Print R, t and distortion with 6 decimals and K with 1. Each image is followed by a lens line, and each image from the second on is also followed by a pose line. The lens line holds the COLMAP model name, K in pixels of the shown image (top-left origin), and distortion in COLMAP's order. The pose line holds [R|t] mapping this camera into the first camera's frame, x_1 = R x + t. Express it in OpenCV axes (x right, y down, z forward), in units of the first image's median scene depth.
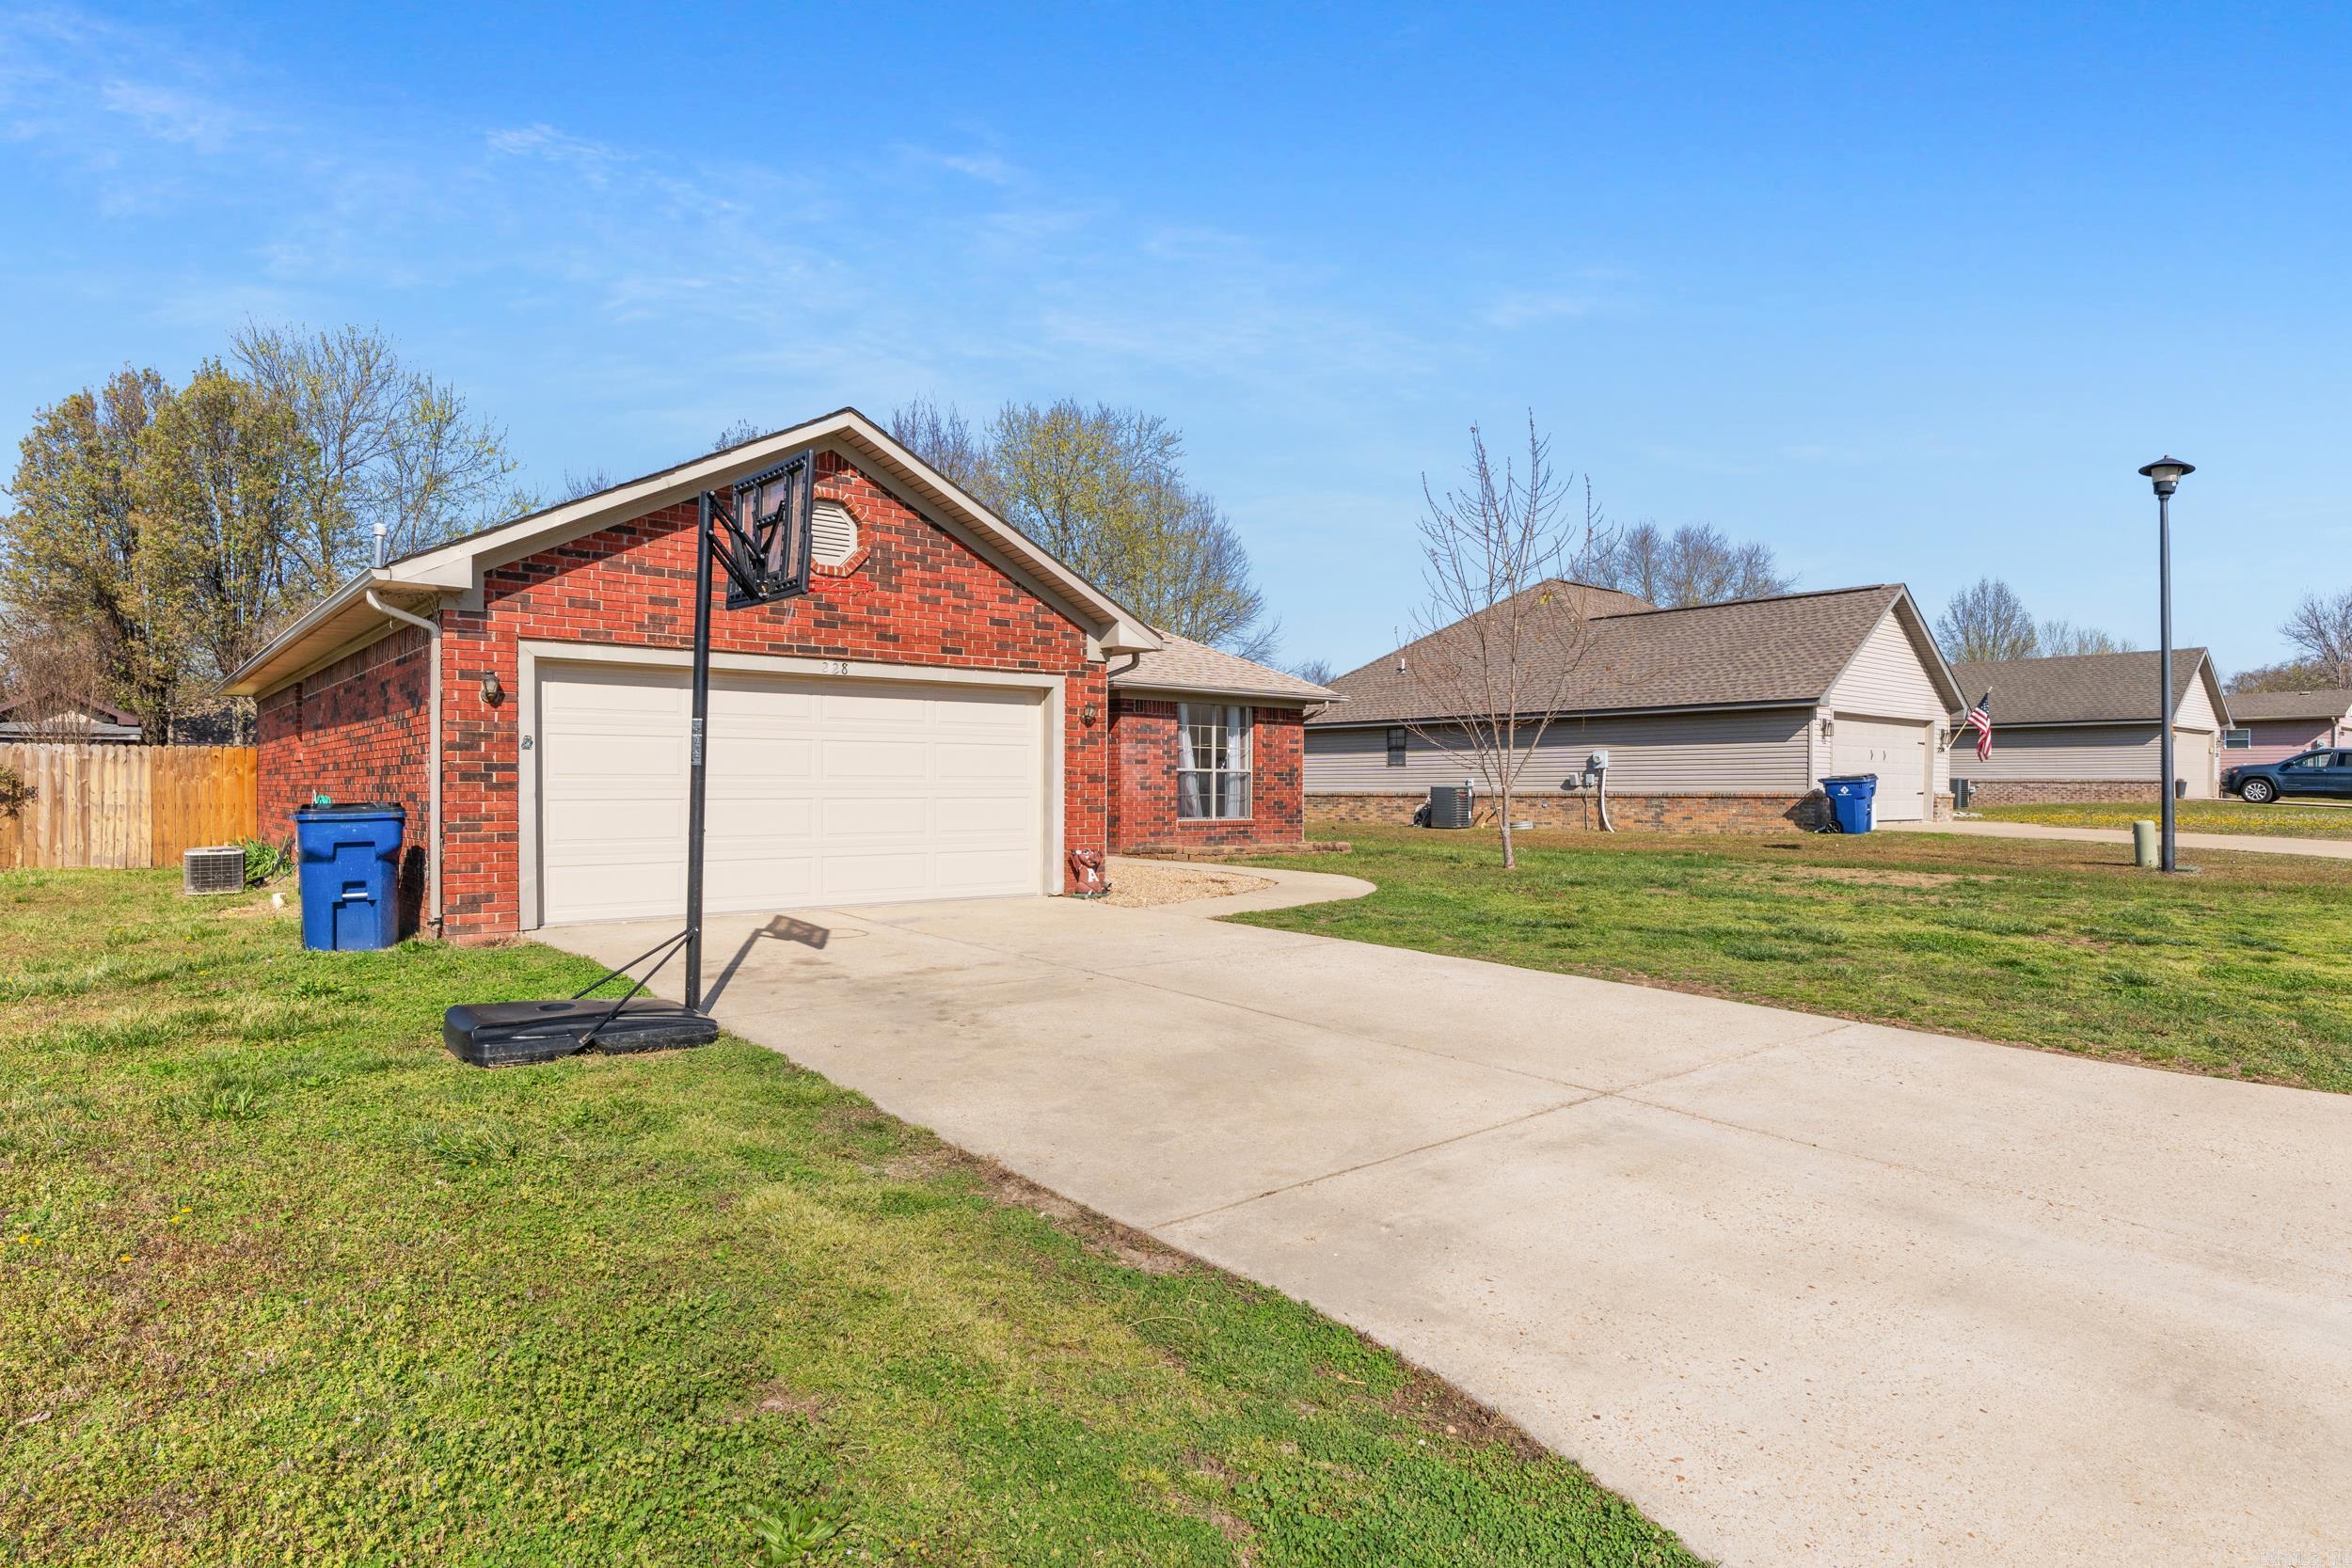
lens RADIAL K [[1315.9, 0, 1176.0], [0, 1315.9, 784.0], [0, 0, 1]] dist [0.000551, -0.000293]
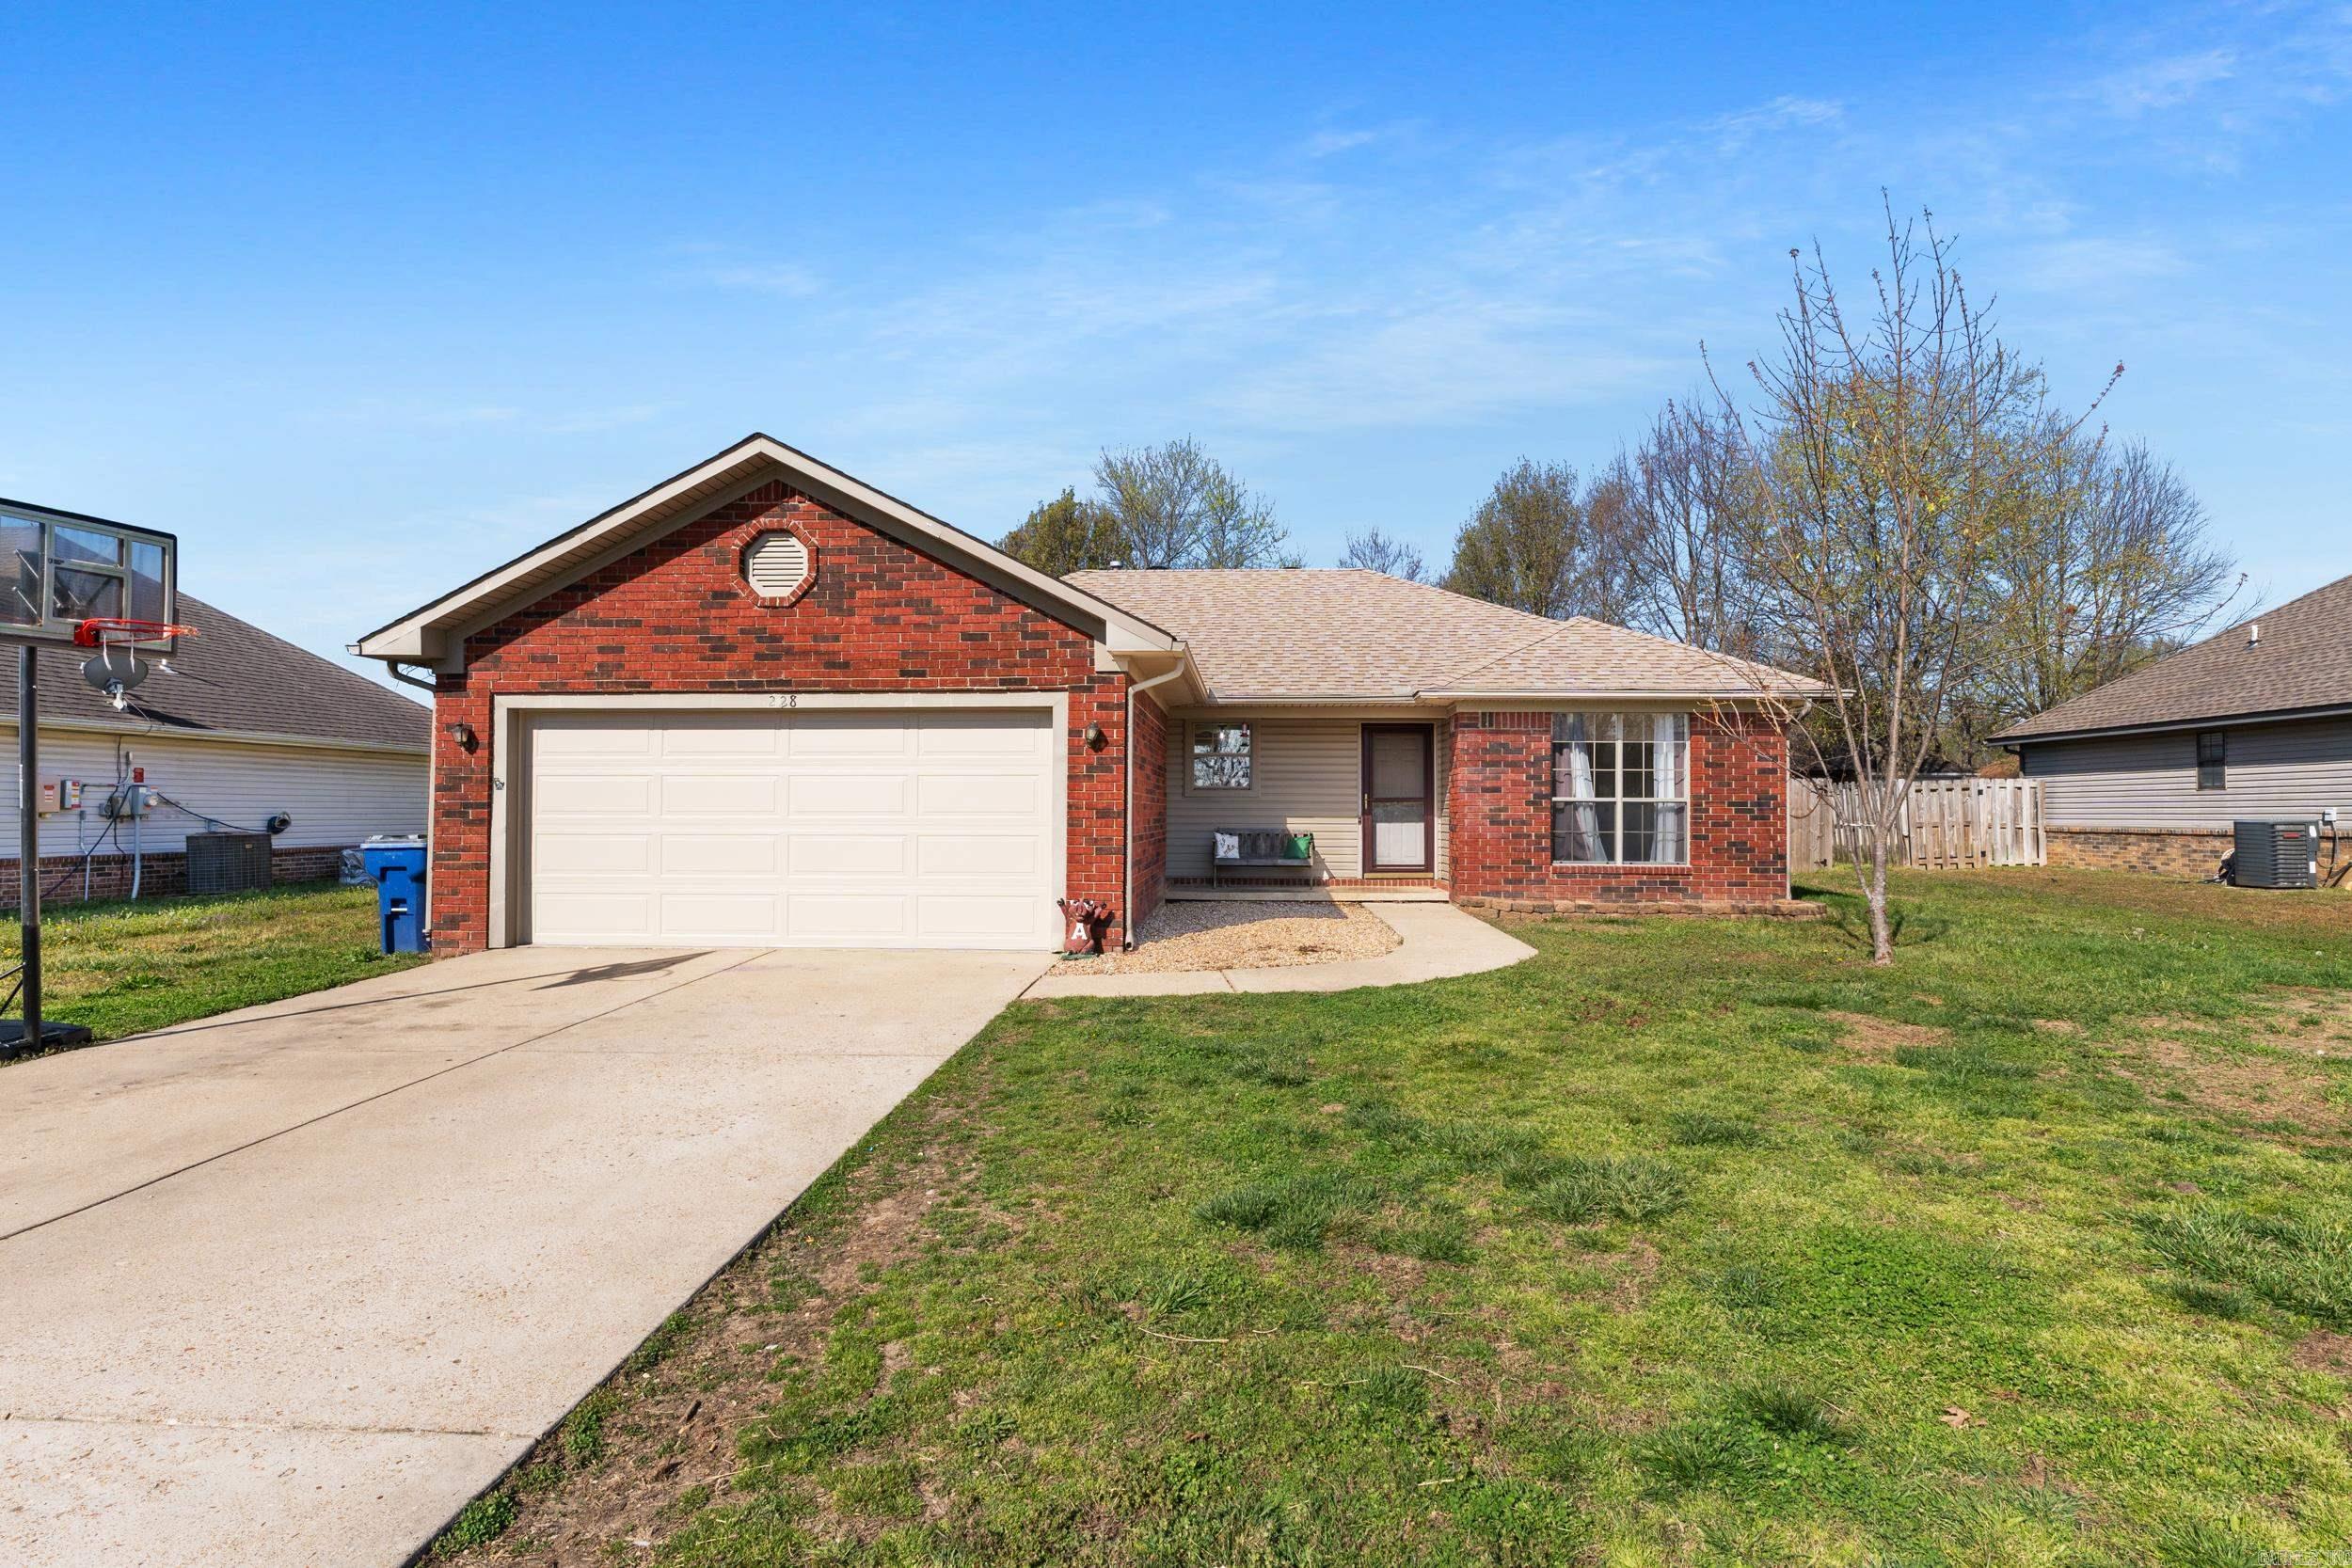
lens RADIAL K [[1227.9, 0, 1176.0], [0, 1227.9, 784.0], [0, 0, 1]] dist [-0.001647, 0.000304]
pose [[0.725225, -0.015429, -0.688339, 0.535342], [-0.000011, 0.999749, -0.022421, -0.005871], [0.688512, 0.016267, 0.725042, 0.503415]]
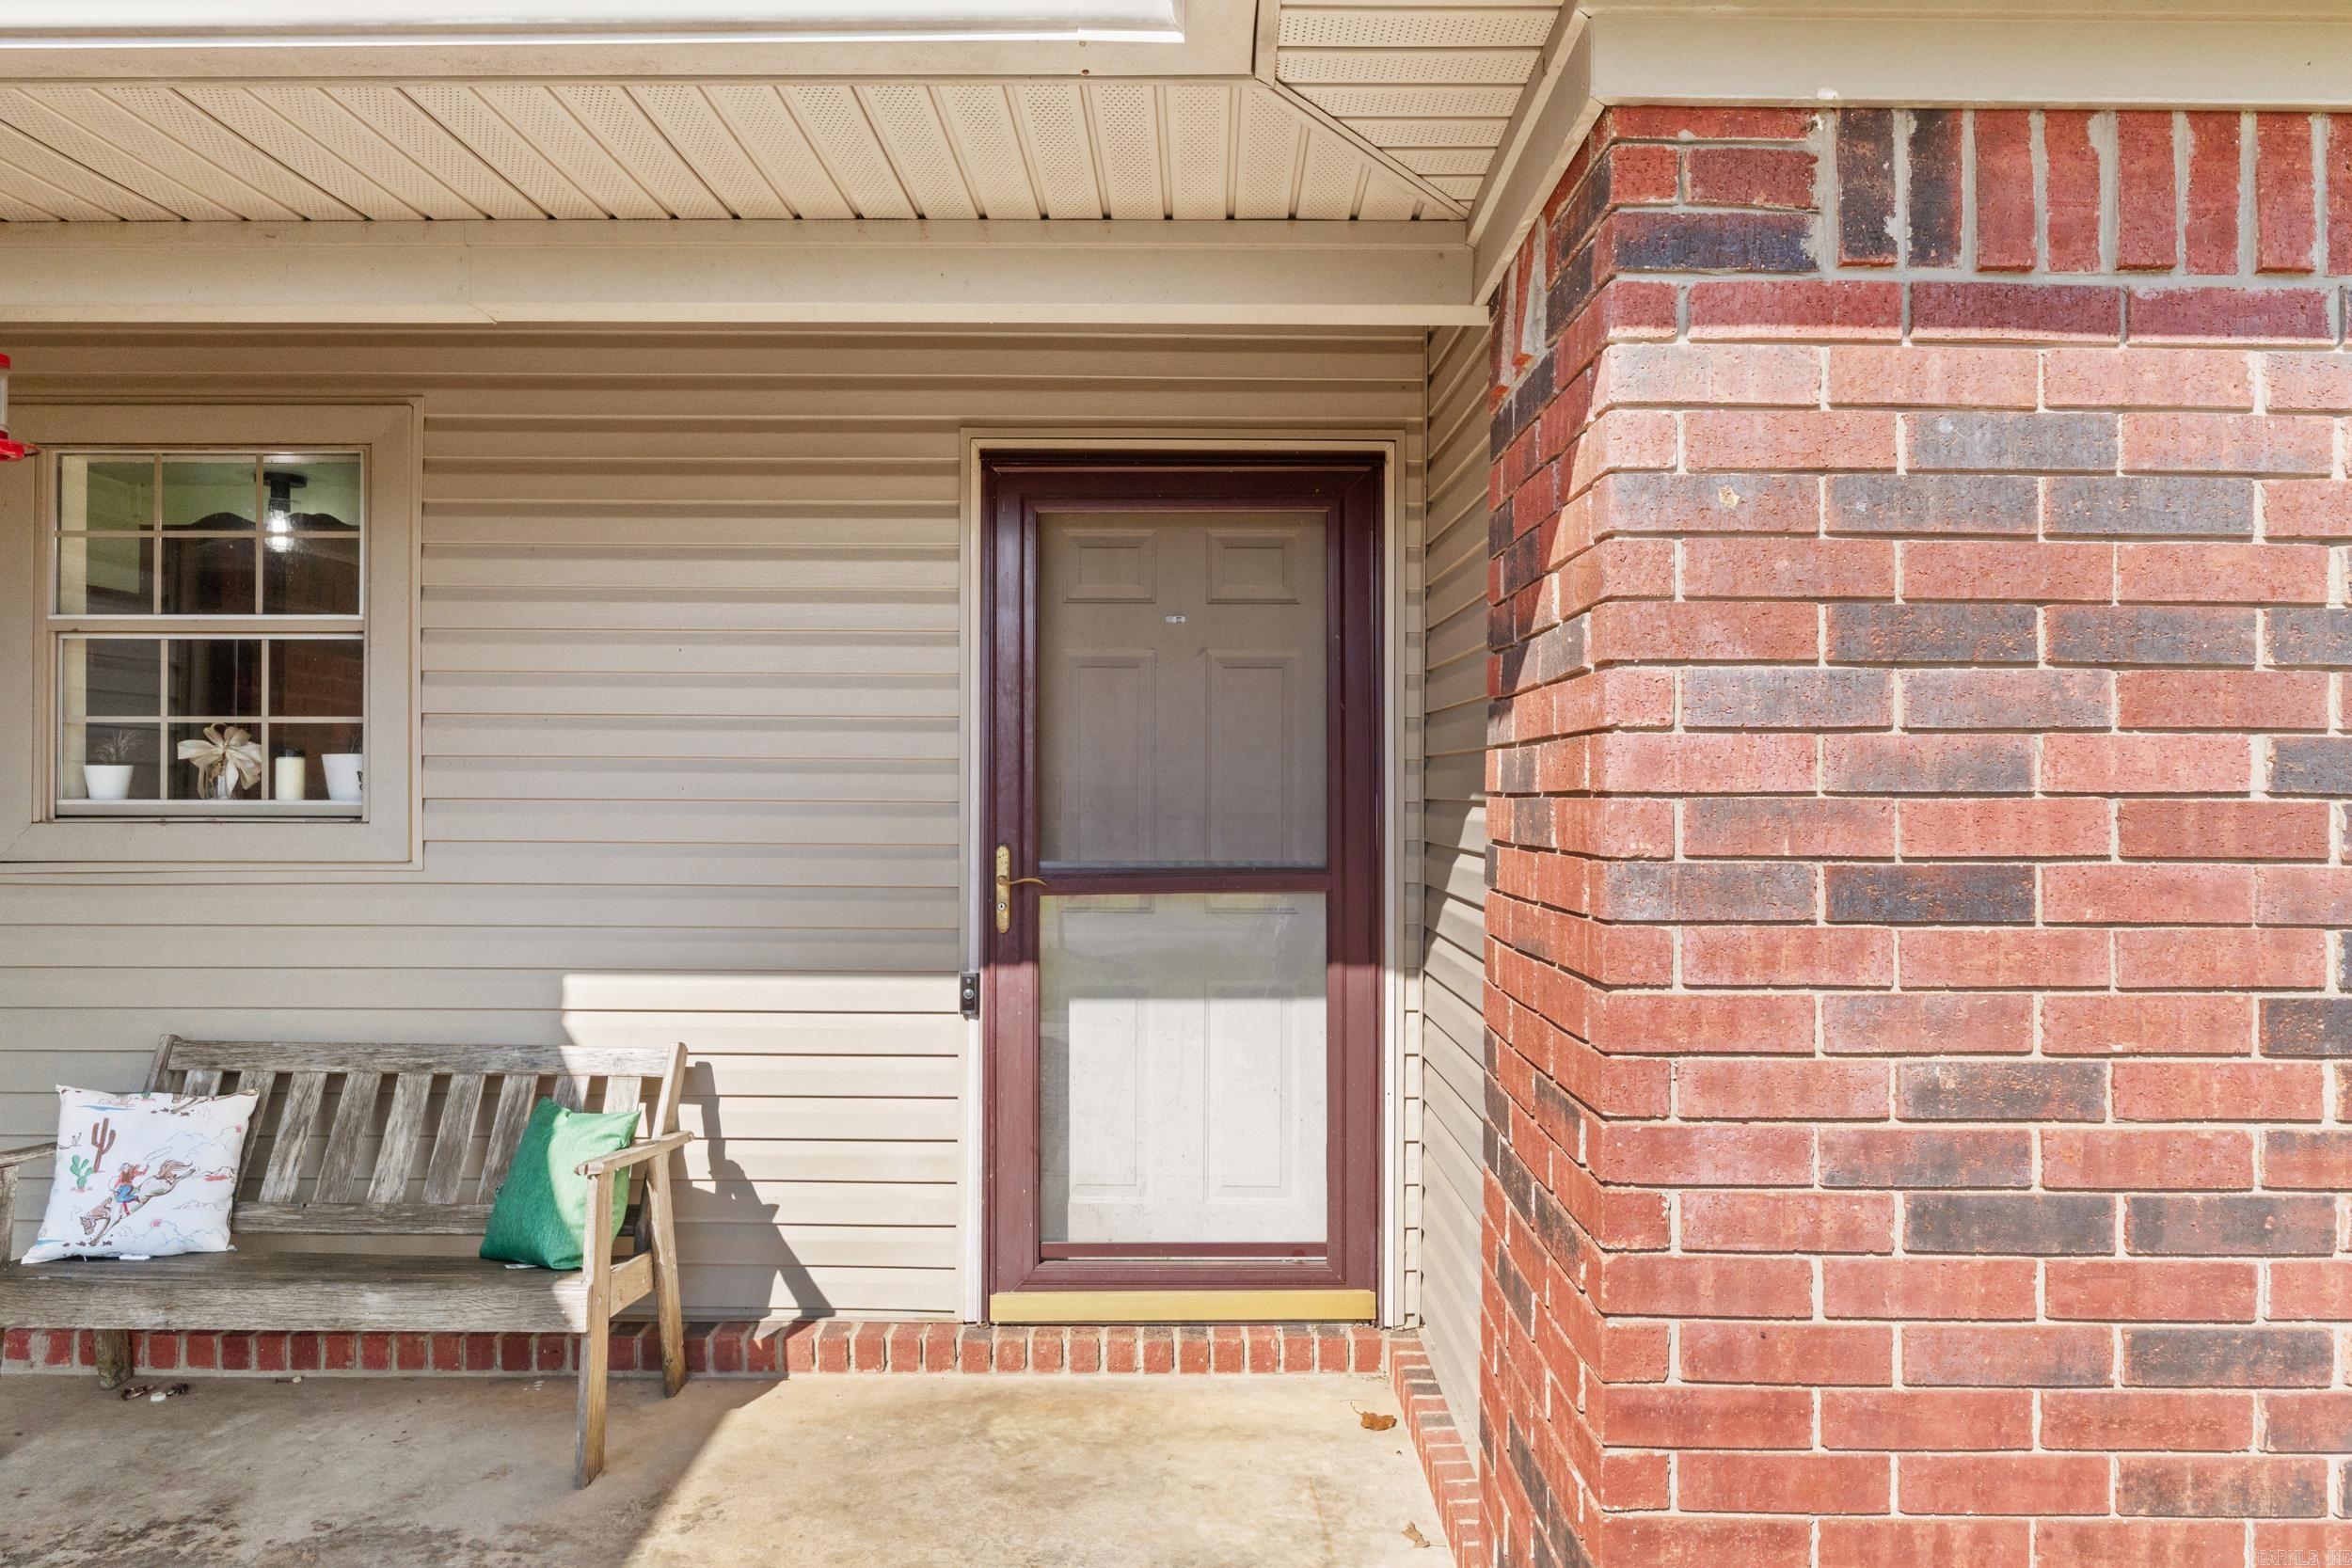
lens RADIAL K [[1530.3, 0, 1176.0], [0, 1530.3, 784.0], [0, 0, 1]] dist [-0.001637, -0.000041]
pose [[0.765188, 0.000578, -0.643806, -0.002702], [-0.001587, 0.999998, -0.000989, -0.036157], [0.643805, 0.001779, 0.765188, 1.383351]]
